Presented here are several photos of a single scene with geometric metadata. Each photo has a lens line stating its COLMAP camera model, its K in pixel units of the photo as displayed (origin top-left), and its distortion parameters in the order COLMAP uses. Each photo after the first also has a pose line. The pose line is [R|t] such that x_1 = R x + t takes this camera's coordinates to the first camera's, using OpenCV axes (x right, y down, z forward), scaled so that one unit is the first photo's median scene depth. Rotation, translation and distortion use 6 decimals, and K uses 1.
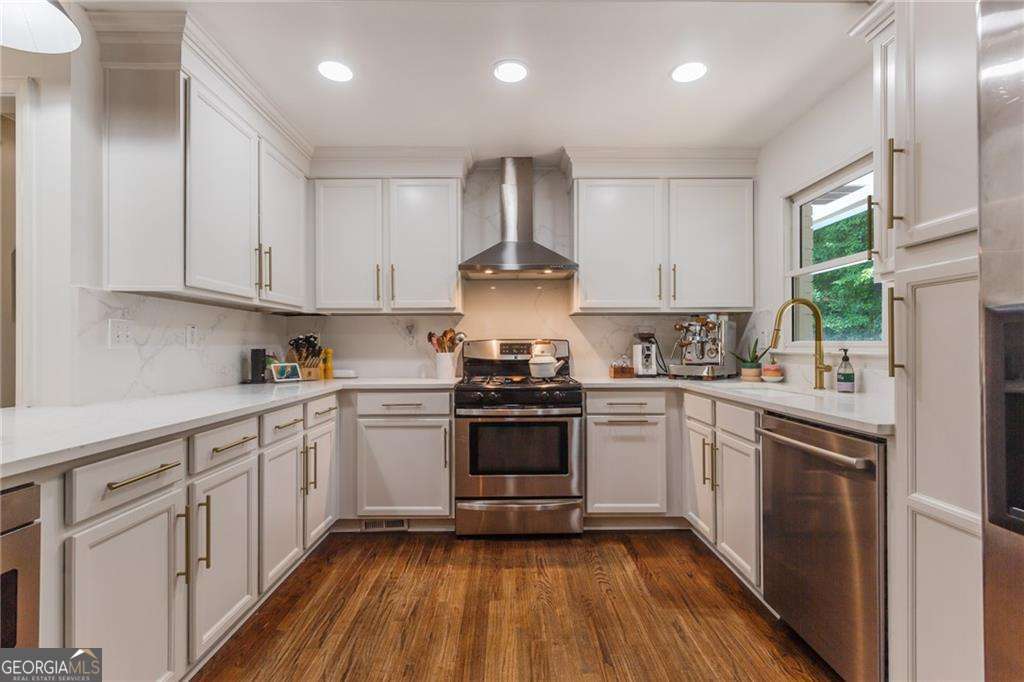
lens RADIAL K [[485.3, 0, 517.0], [0, 485.3, 345.9], [0, 0, 1]] dist [0.003453, 0.000230]
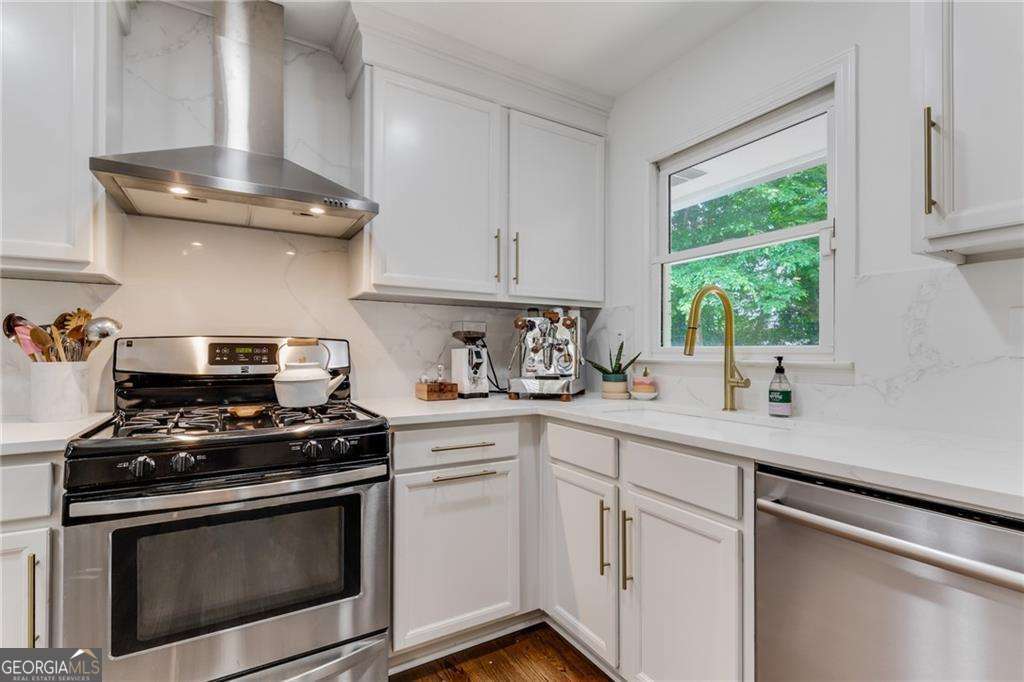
lens RADIAL K [[490.6, 0, 548.9], [0, 490.6, 350.2], [0, 0, 1]] dist [0.000521, -0.000381]
pose [[0.849187, 0.008660, 0.528022, -0.003753], [-0.007919, 0.999962, -0.003665, 0.001638], [-0.528033, -0.001069, 0.849223, 0.434114]]
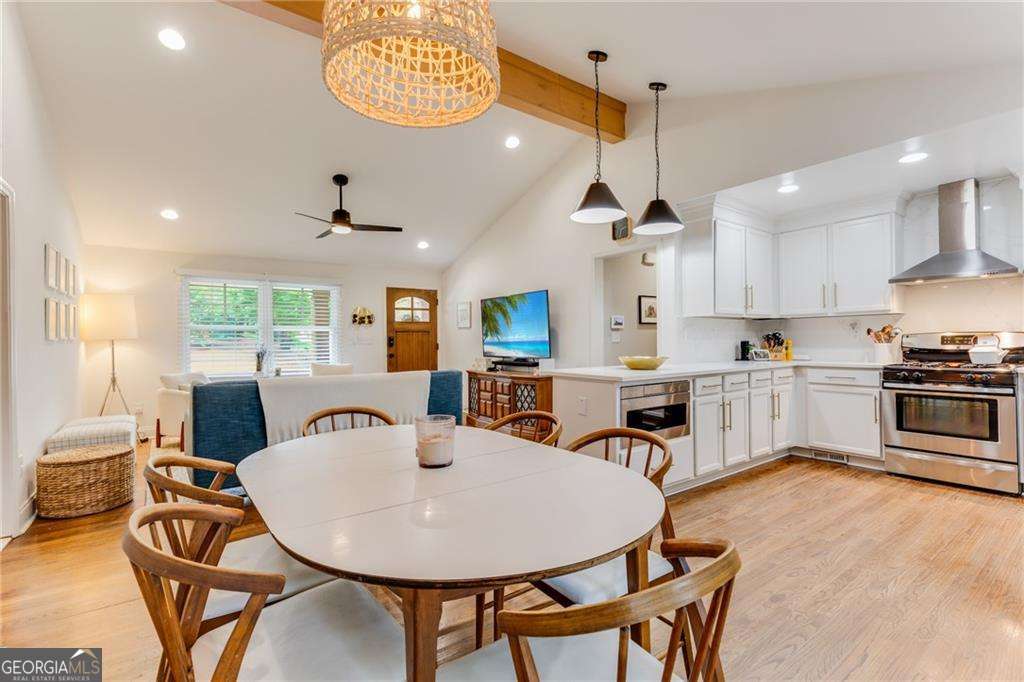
lens RADIAL K [[461.7, 0, 513.3], [0, 461.7, 337.8], [0, 0, 1]] dist [0.000918, 0.000053]
pose [[0.596633, -0.008044, -0.802474, 0.307004], [0.008857, 0.999955, -0.003438, -0.006964], [0.802465, -0.005056, 0.596678, -0.665660]]
